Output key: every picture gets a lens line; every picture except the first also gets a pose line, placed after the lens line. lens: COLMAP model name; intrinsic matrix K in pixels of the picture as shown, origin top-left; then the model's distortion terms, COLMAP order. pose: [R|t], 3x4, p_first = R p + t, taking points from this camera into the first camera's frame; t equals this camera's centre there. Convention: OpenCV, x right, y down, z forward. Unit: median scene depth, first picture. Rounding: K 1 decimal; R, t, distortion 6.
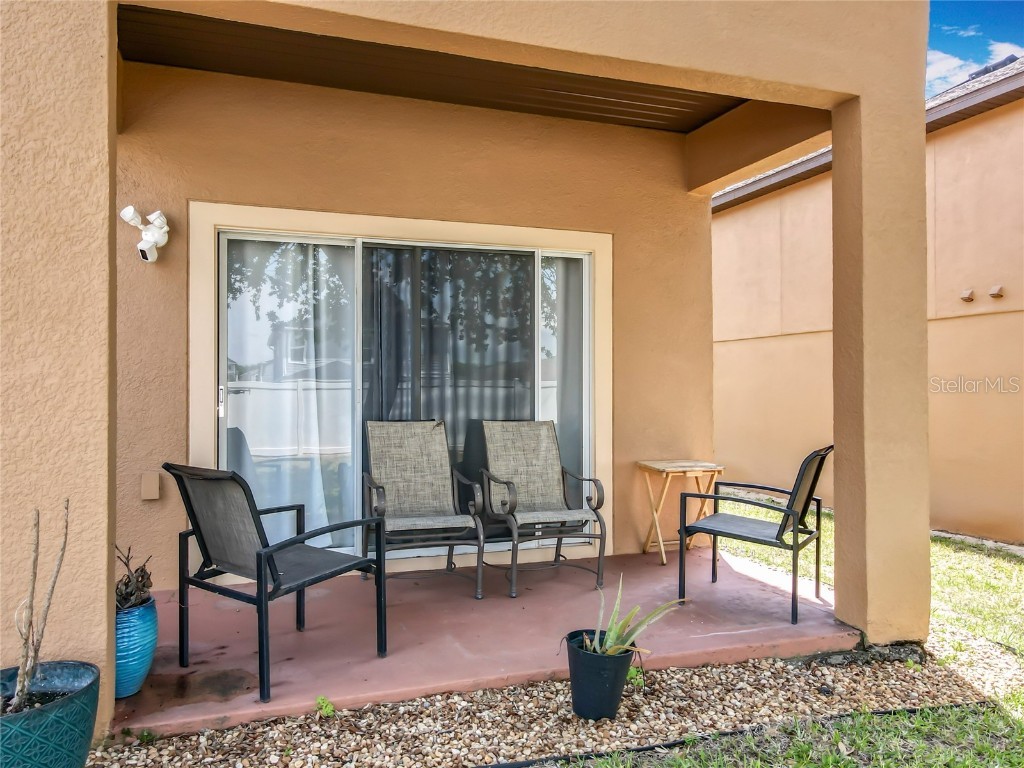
lens RADIAL K [[723.4, 0, 512.0], [0, 723.4, 384.0], [0, 0, 1]] dist [0.009702, 0.006217]
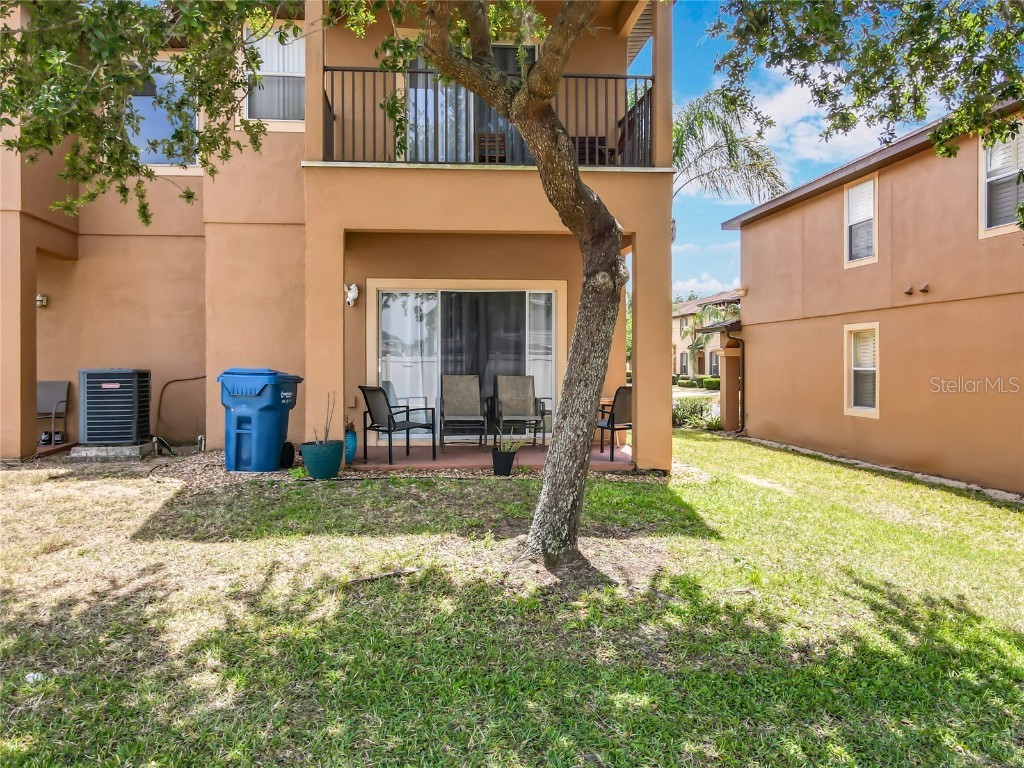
lens RADIAL K [[781.1, 0, 491.6], [0, 781.1, 364.4], [0, 0, 1]] dist [0.002314, -0.000018]
pose [[0.966329, -0.002146, -0.257301, 0.537341], [0.003773, 0.999976, 0.005828, 0.005579], [0.257282, -0.006603, 0.966314, -1.207955]]
